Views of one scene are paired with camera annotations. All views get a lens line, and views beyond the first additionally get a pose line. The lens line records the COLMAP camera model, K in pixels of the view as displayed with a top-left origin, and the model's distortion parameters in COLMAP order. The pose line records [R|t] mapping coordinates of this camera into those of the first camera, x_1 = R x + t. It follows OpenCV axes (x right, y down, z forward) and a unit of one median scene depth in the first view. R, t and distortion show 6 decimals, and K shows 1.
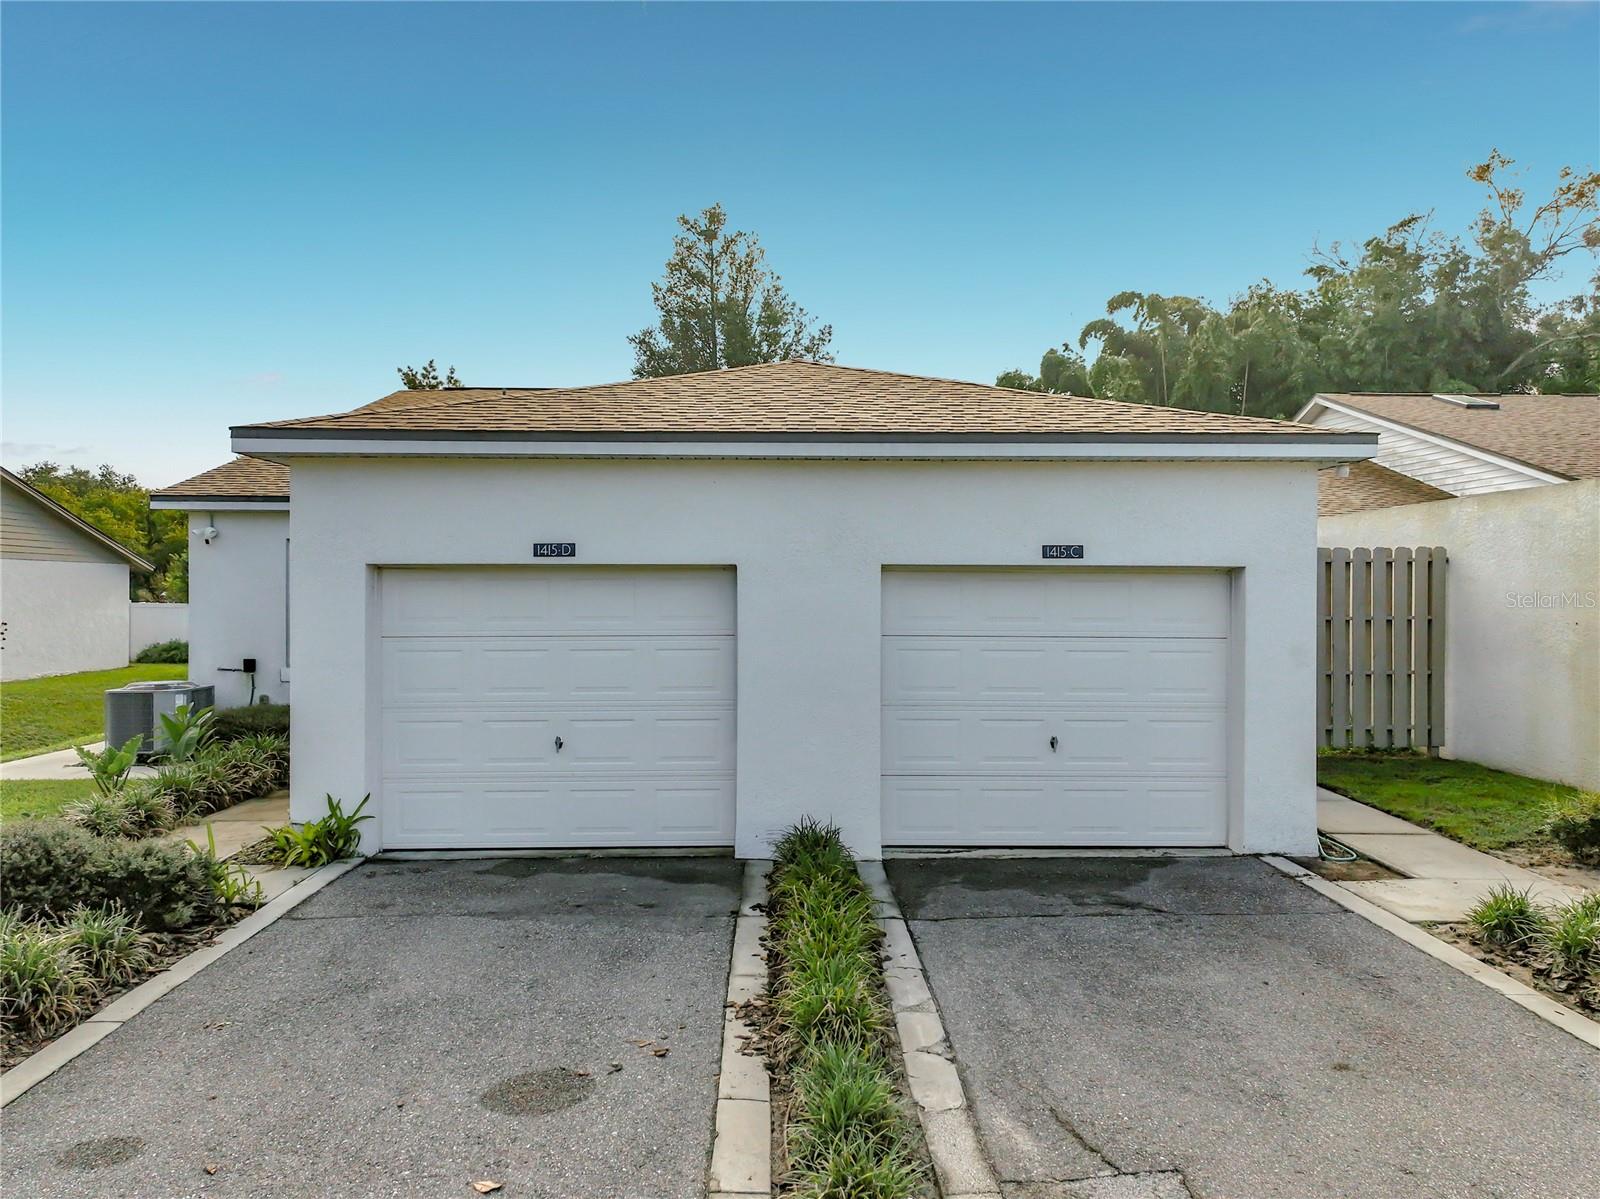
lens RADIAL K [[1123.8, 0, 800.8], [0, 1123.8, 599.0], [0, 0, 1]] dist [0.003008, 0.015473]
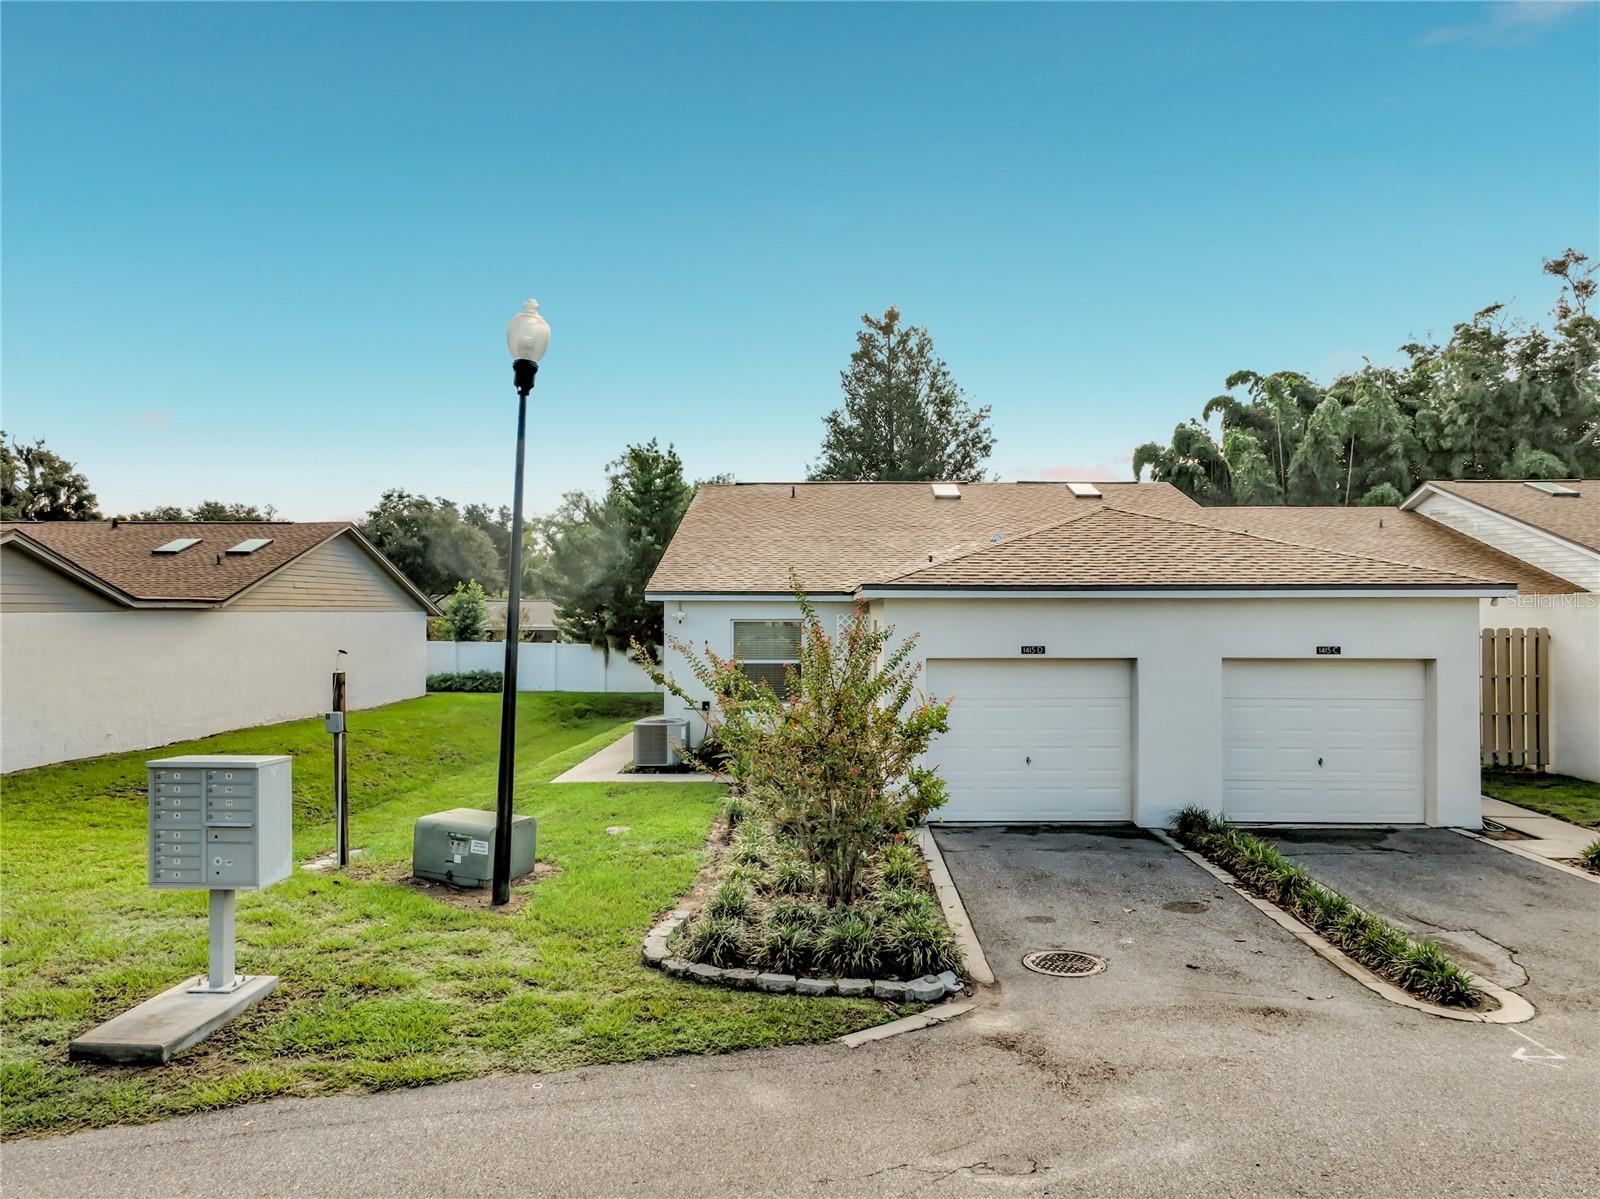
lens RADIAL K [[1123.8, 0, 799.6], [0, 1123.8, 598.3], [0, 0, 1]] dist [0.003008, 0.015473]
pose [[0.998993, -0.002464, -0.044808, -0.125024], [0.001835, 0.999899, -0.014083, -0.024830], [0.044838, 0.013986, 0.998896, -0.190574]]
